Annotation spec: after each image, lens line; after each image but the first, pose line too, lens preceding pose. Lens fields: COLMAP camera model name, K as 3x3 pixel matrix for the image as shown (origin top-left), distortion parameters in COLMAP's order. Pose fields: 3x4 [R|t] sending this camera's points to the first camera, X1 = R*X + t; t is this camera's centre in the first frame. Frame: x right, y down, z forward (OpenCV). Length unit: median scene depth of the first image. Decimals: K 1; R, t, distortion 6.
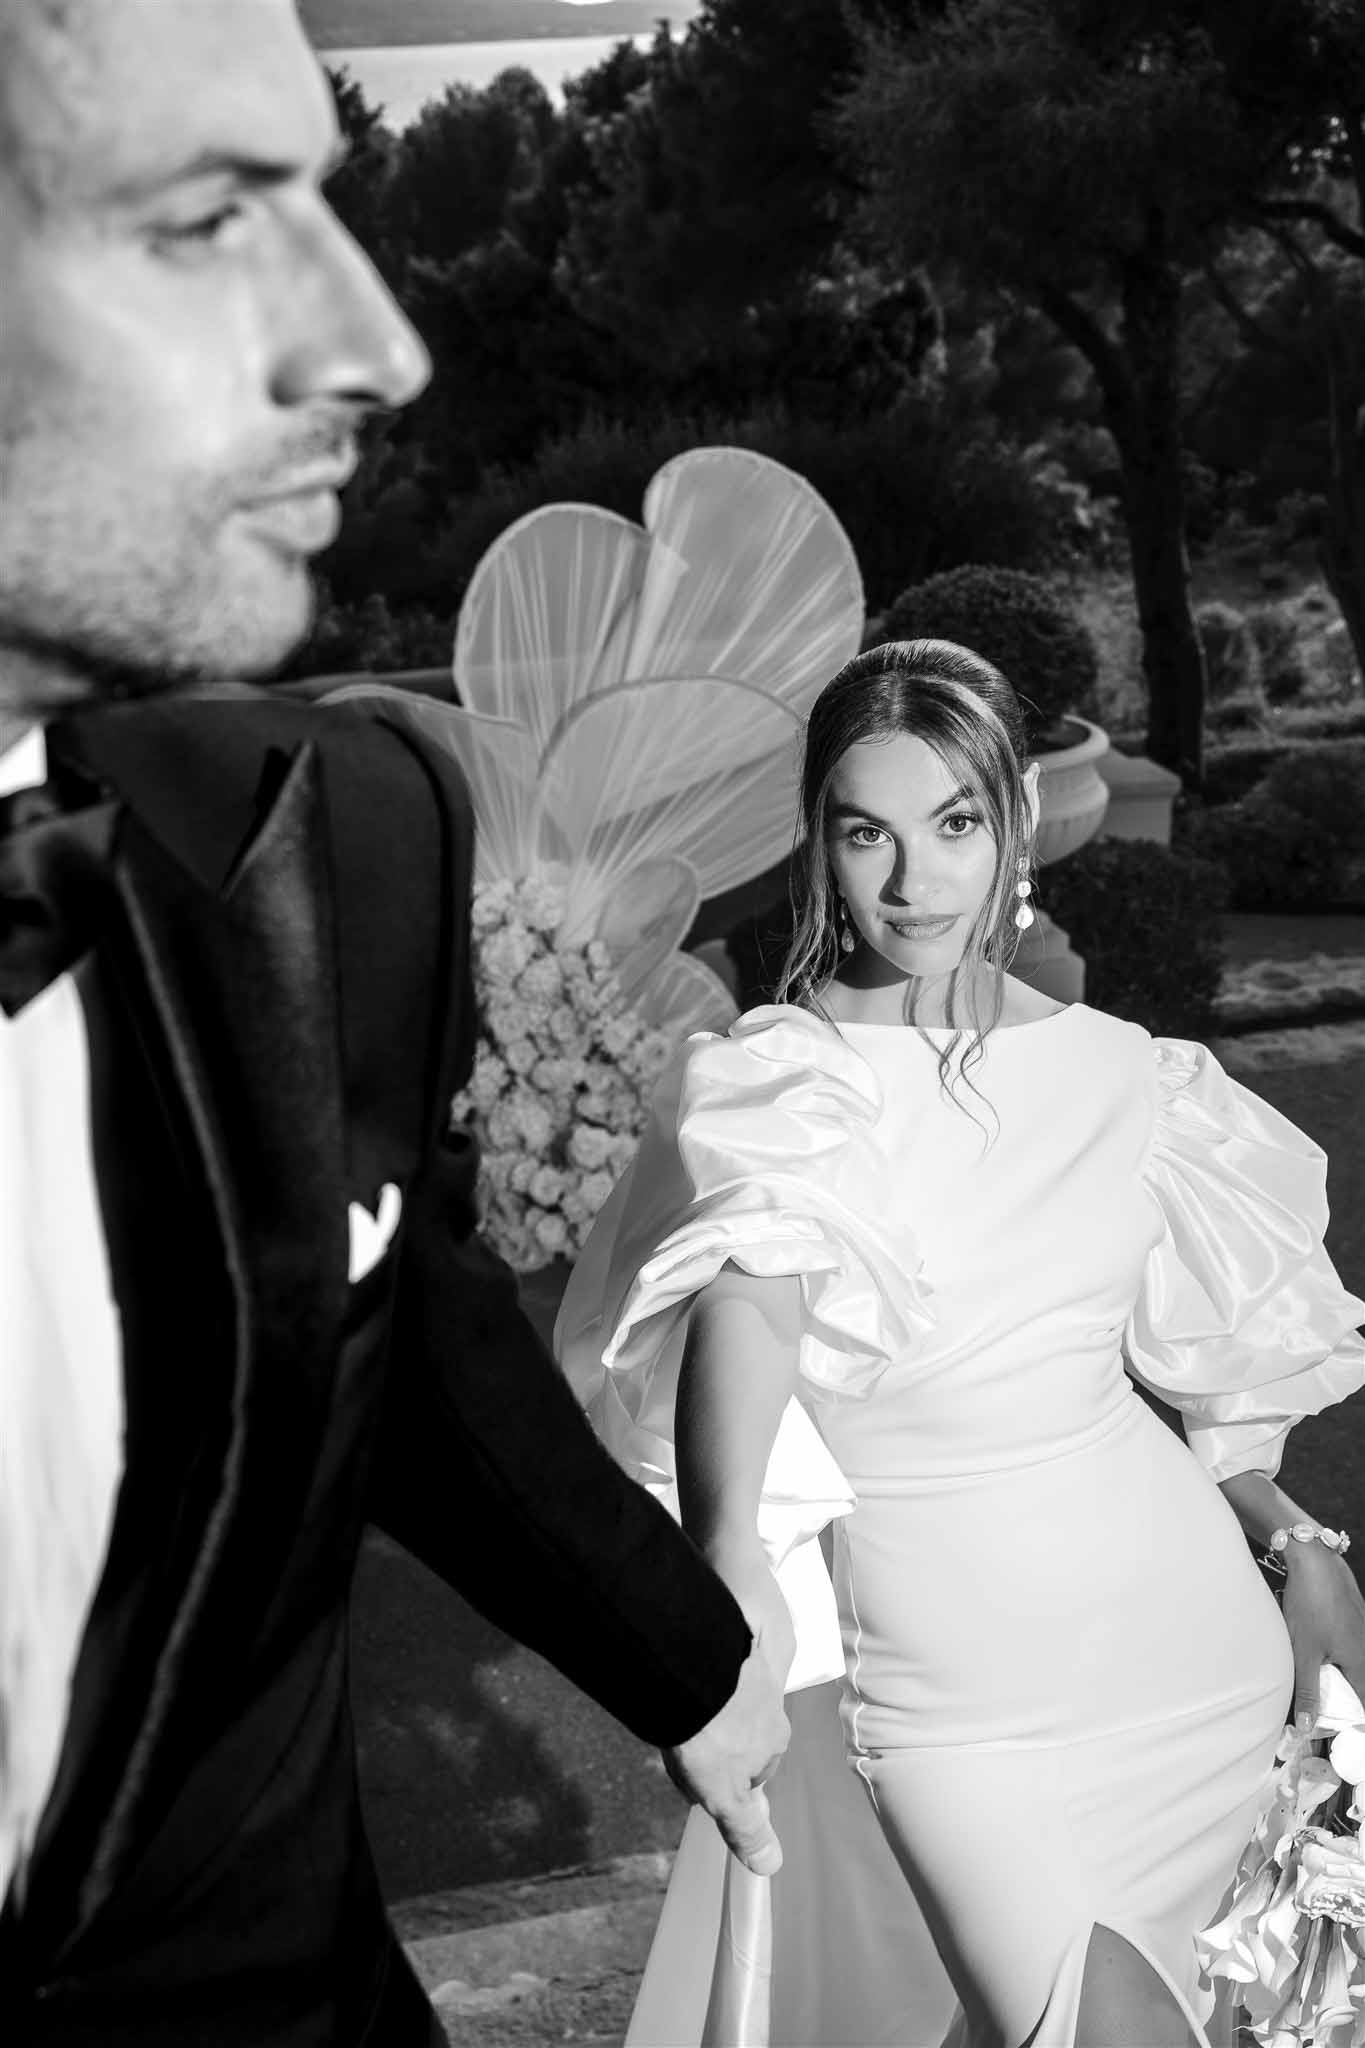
lens RADIAL K [[2689.2, 0, 594.5], [0, 2689.2, 1024.6], [0, 0, 1]] dist [0.006098, -0.007200]
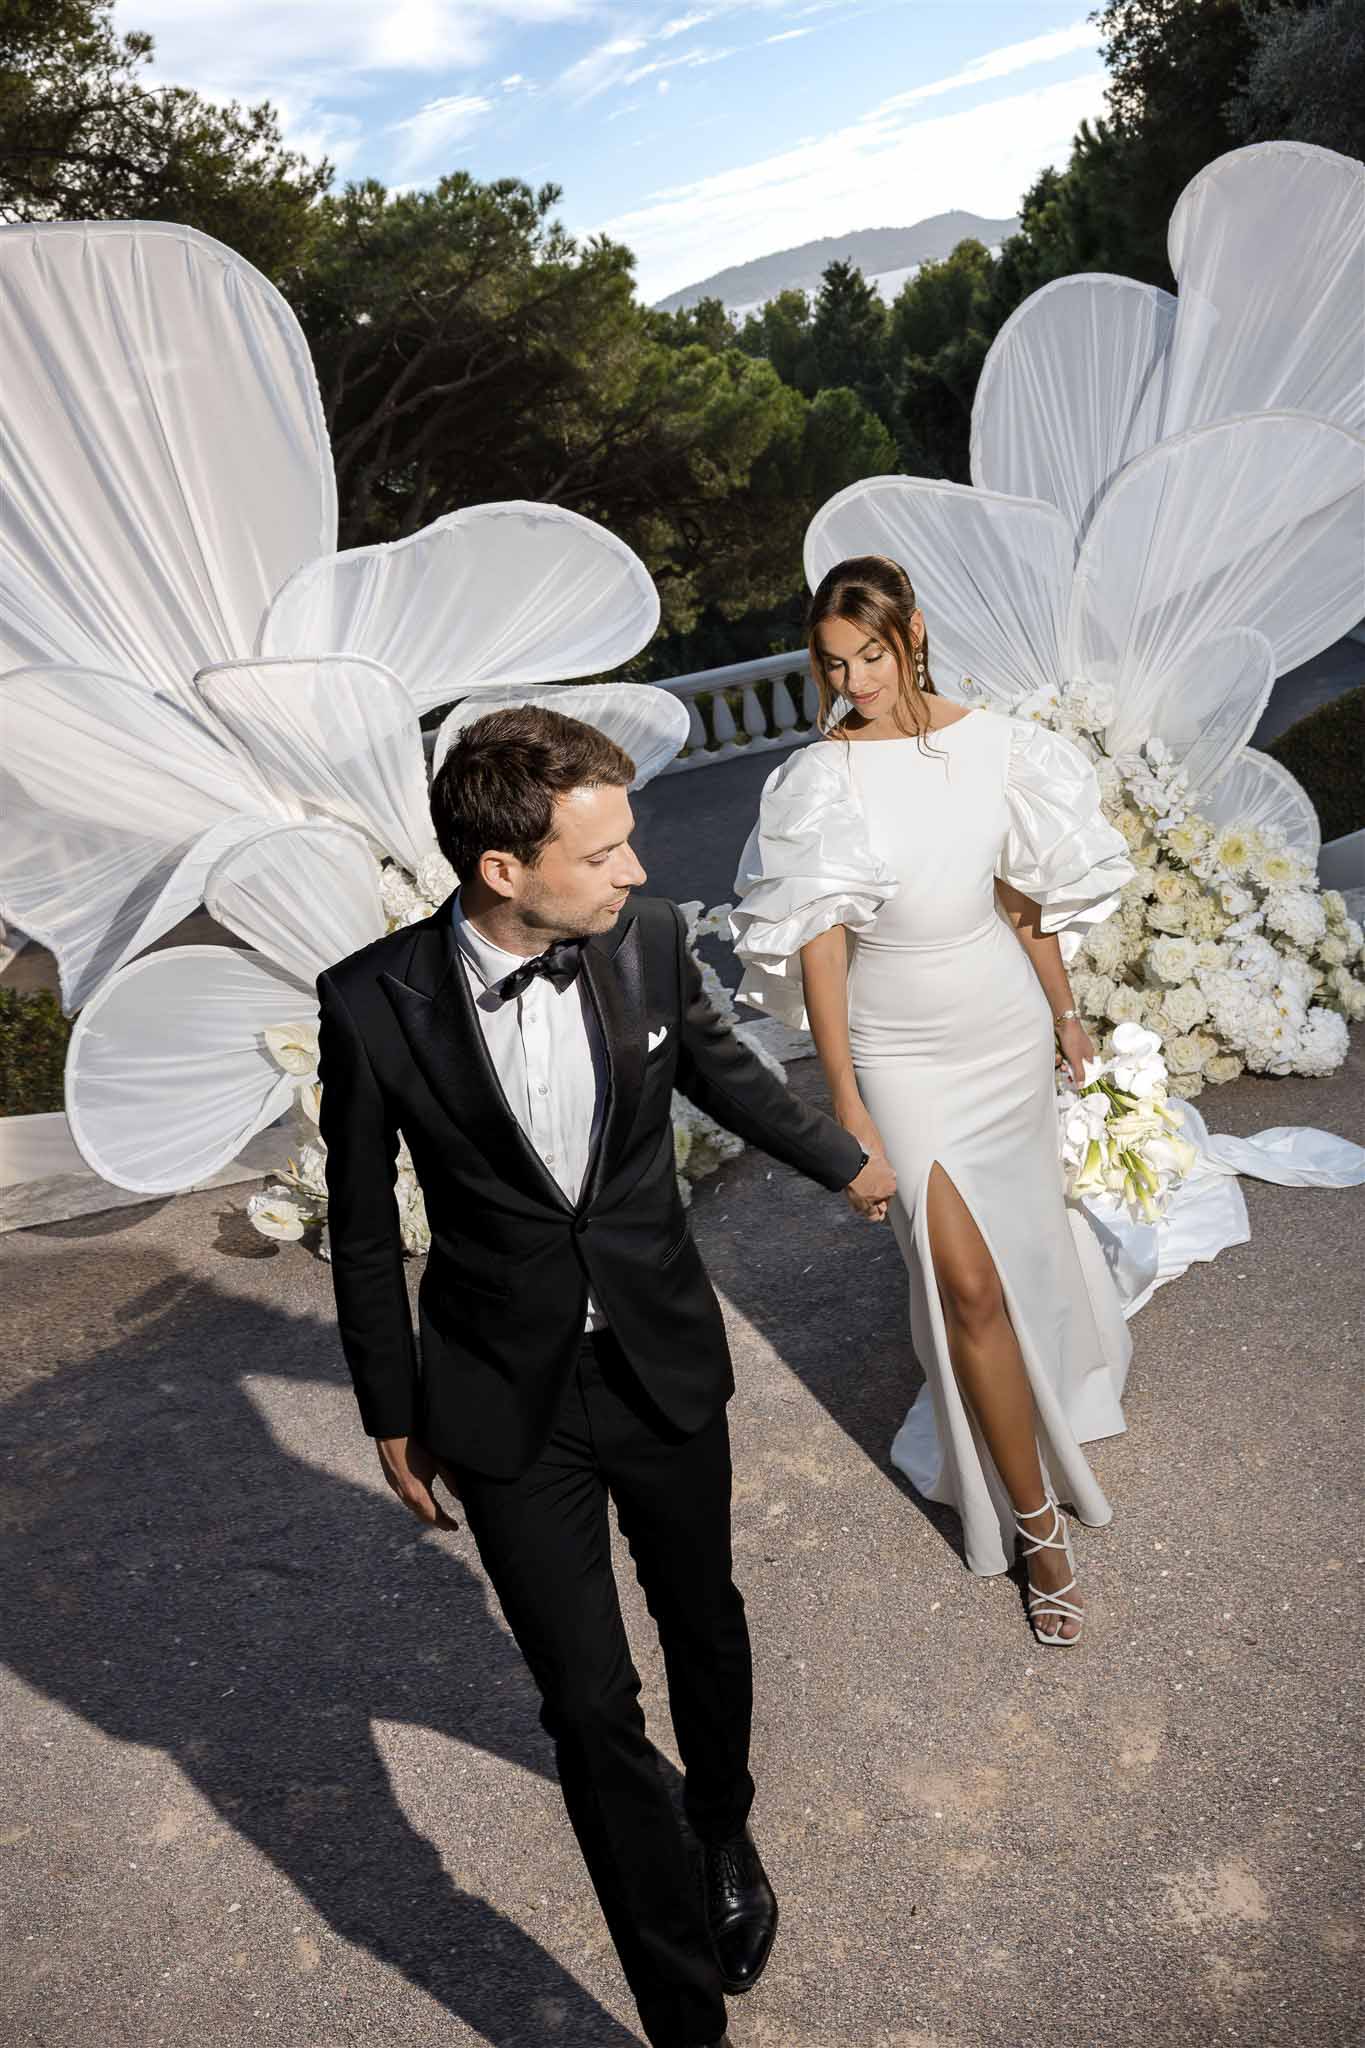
lens RADIAL K [[1799.3, 0, 680.0], [0, 1799.3, 969.8], [0, 0, 1]] dist [-0.003475, -0.005287]
pose [[0.970904, -0.091661, -0.221231, -0.013278], [0.097706, 0.995078, 0.016511, 0.010376], [0.218629, -0.037646, 0.975082, 0.168506]]
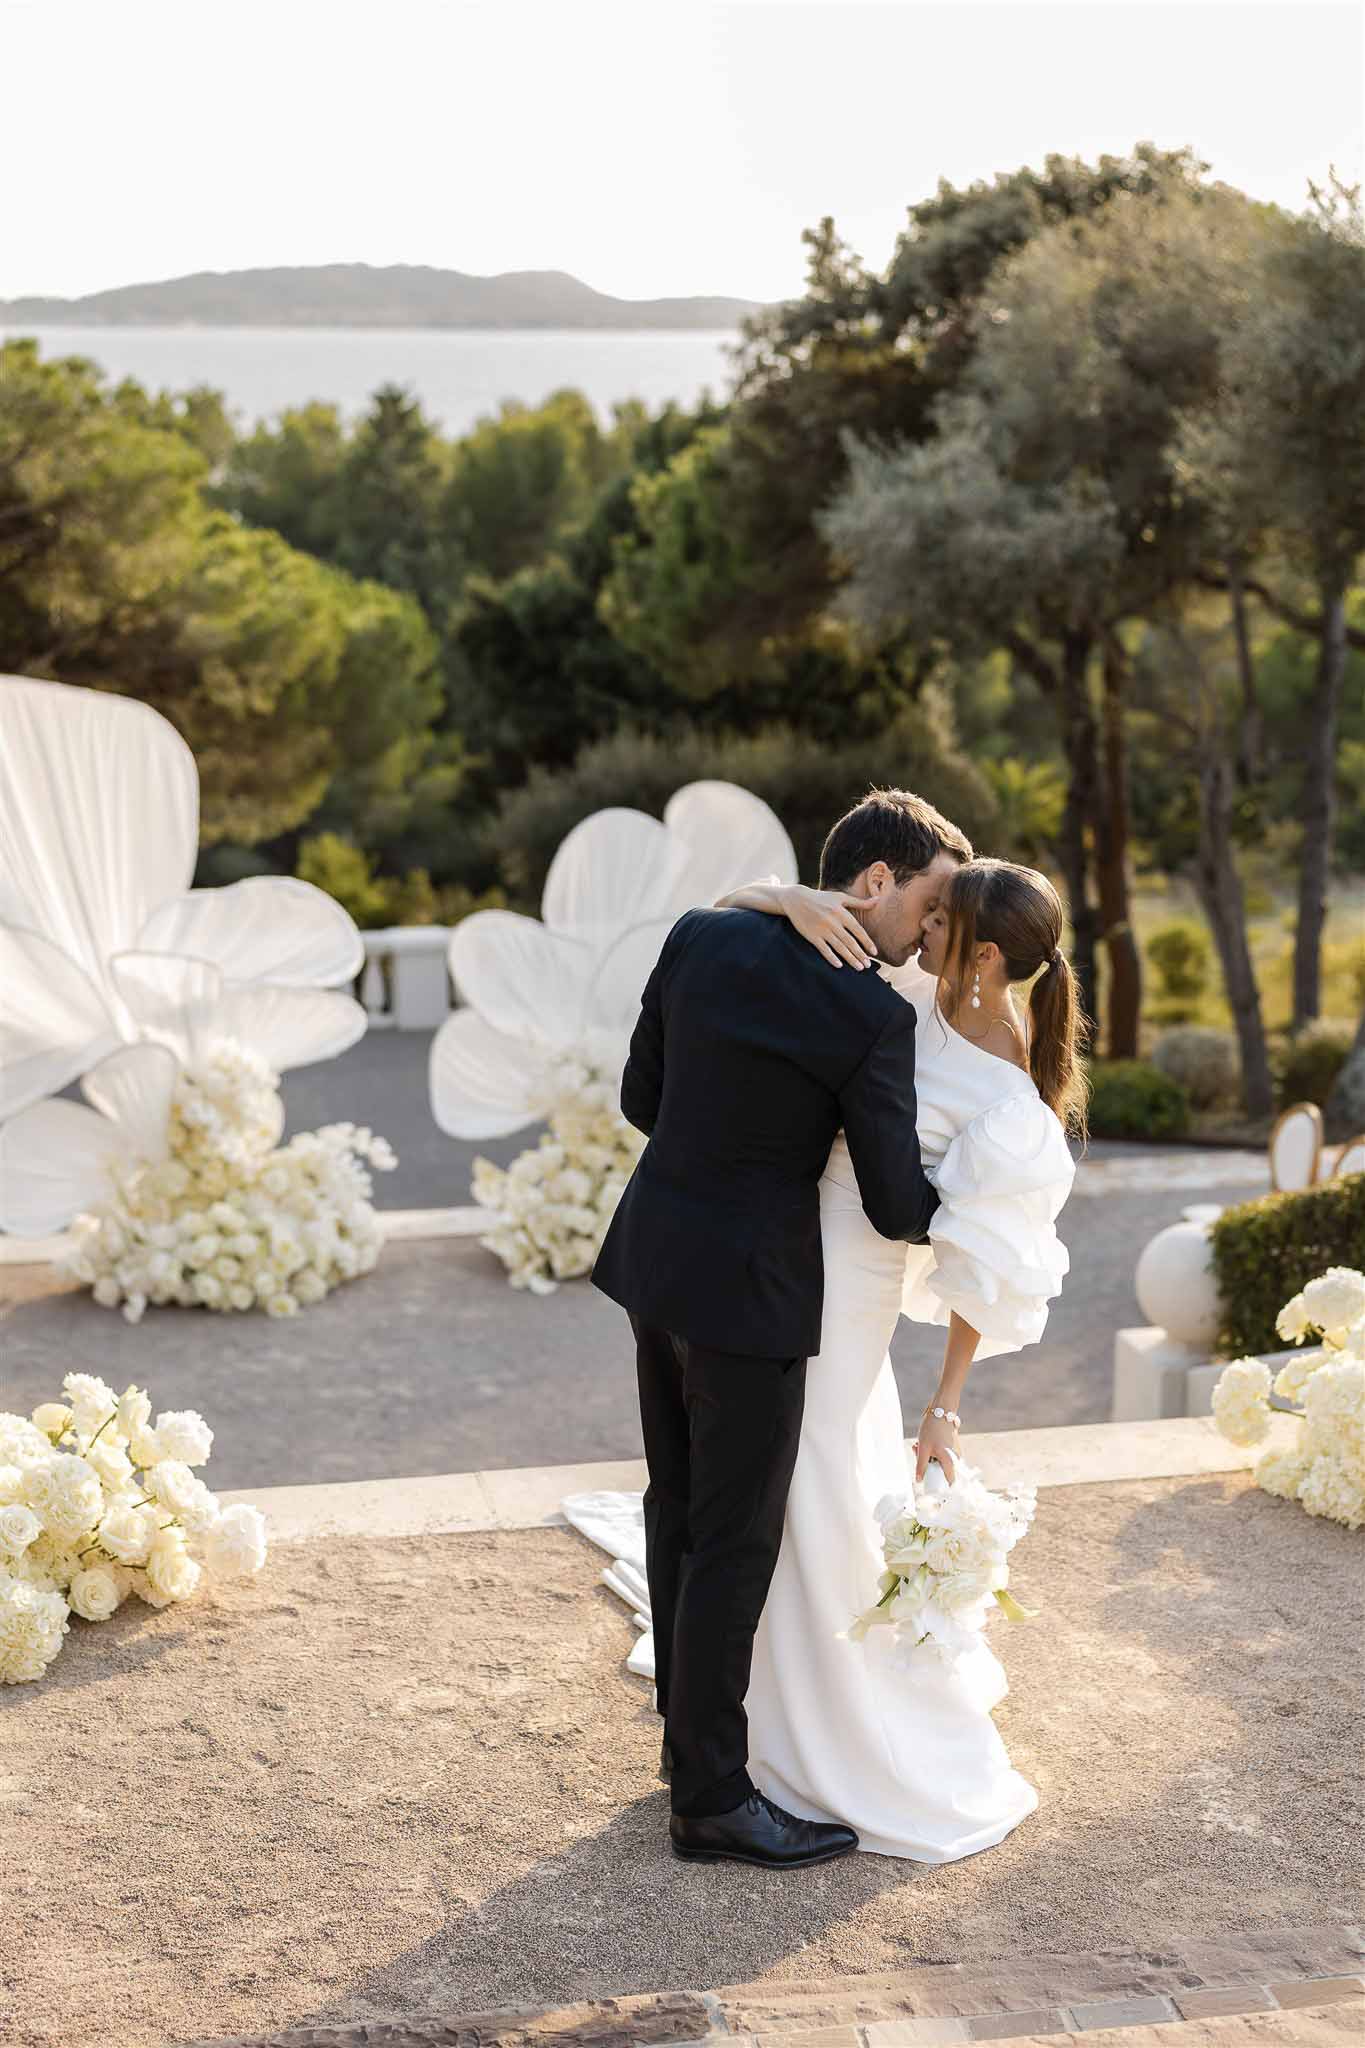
lens RADIAL K [[2689.2, 0, 594.5], [0, 2689.2, 1024.6], [0, 0, 1]] dist [0.006098, -0.007200]
pose [[0.998566, 0.053352, -0.004405, -0.005419], [-0.053517, 0.992872, -0.106493, 0.053006], [-0.001308, 0.106576, 0.994304, -0.295583]]
